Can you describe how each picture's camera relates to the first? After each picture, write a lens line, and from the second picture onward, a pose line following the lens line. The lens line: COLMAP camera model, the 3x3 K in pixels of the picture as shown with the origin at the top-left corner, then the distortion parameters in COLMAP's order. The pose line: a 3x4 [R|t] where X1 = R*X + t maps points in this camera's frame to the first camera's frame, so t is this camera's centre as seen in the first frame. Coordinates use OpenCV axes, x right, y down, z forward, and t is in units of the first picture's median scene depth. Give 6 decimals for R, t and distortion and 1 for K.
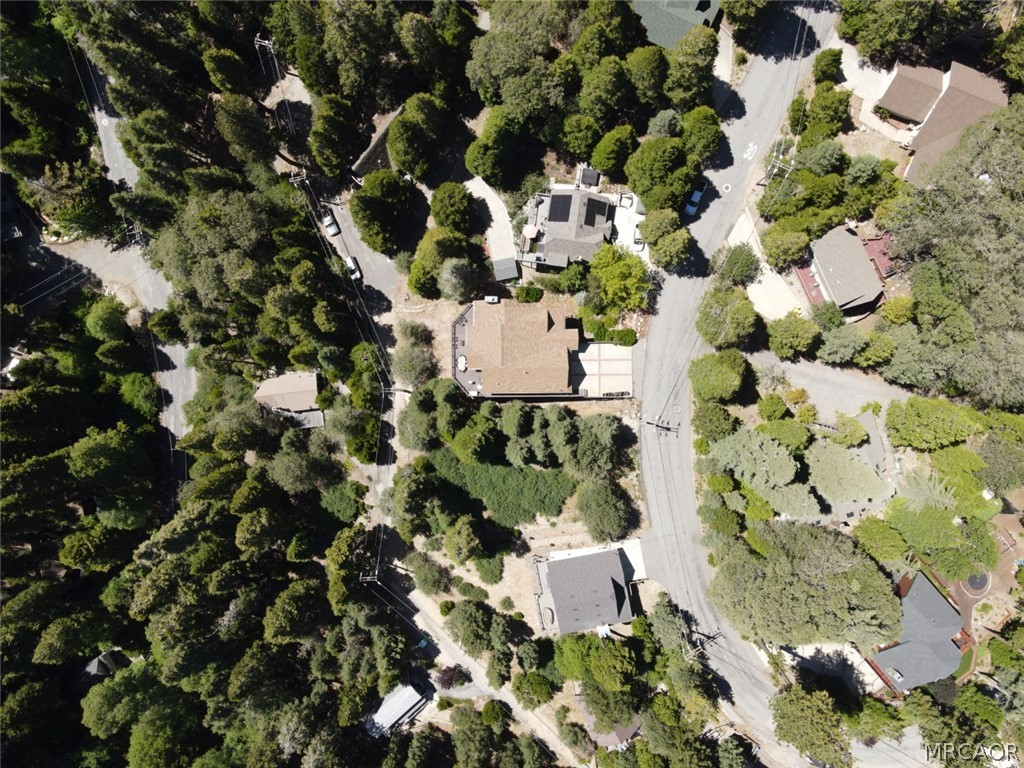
lens RADIAL K [[717.4, 0, 496.9], [0, 717.4, 384.4], [0, 0, 1]] dist [-0.028911, 0.002352]
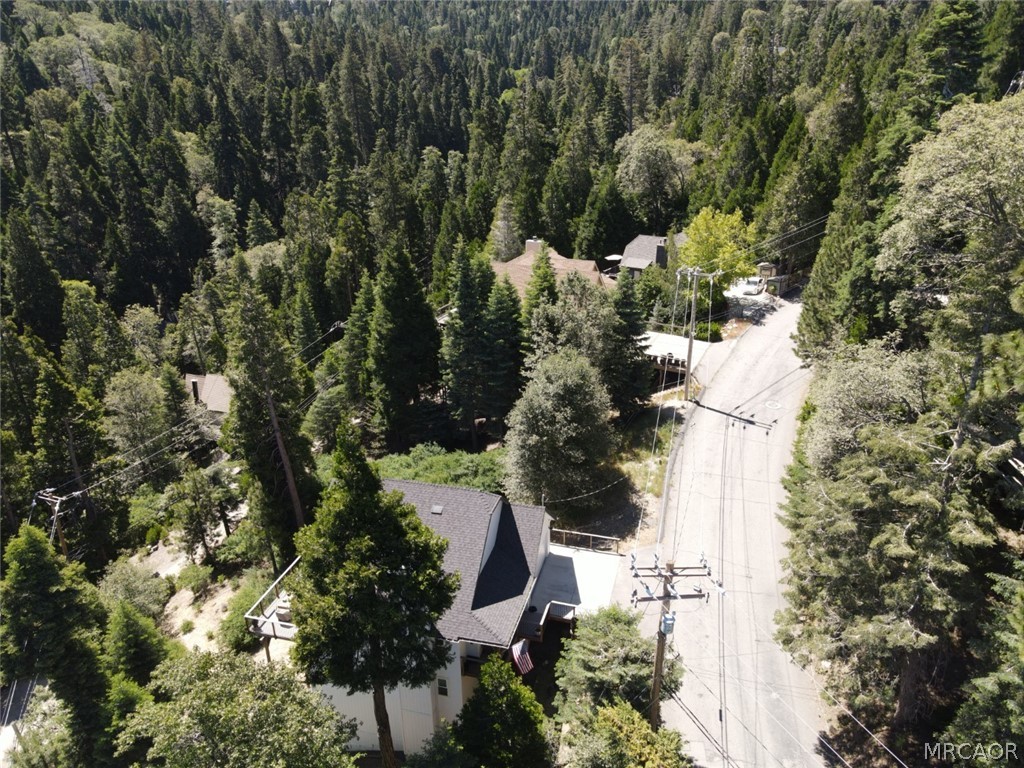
lens RADIAL K [[735.5, 0, 511.3], [0, 735.5, 402.7], [0, 0, 1]] dist [-0.002357, 0.000142]
pose [[0.892538, 0.194359, -0.406940, 0.290348], [-0.450622, 0.348822, -0.821744, 0.534813], [-0.017764, 0.916814, 0.398920, 0.775471]]
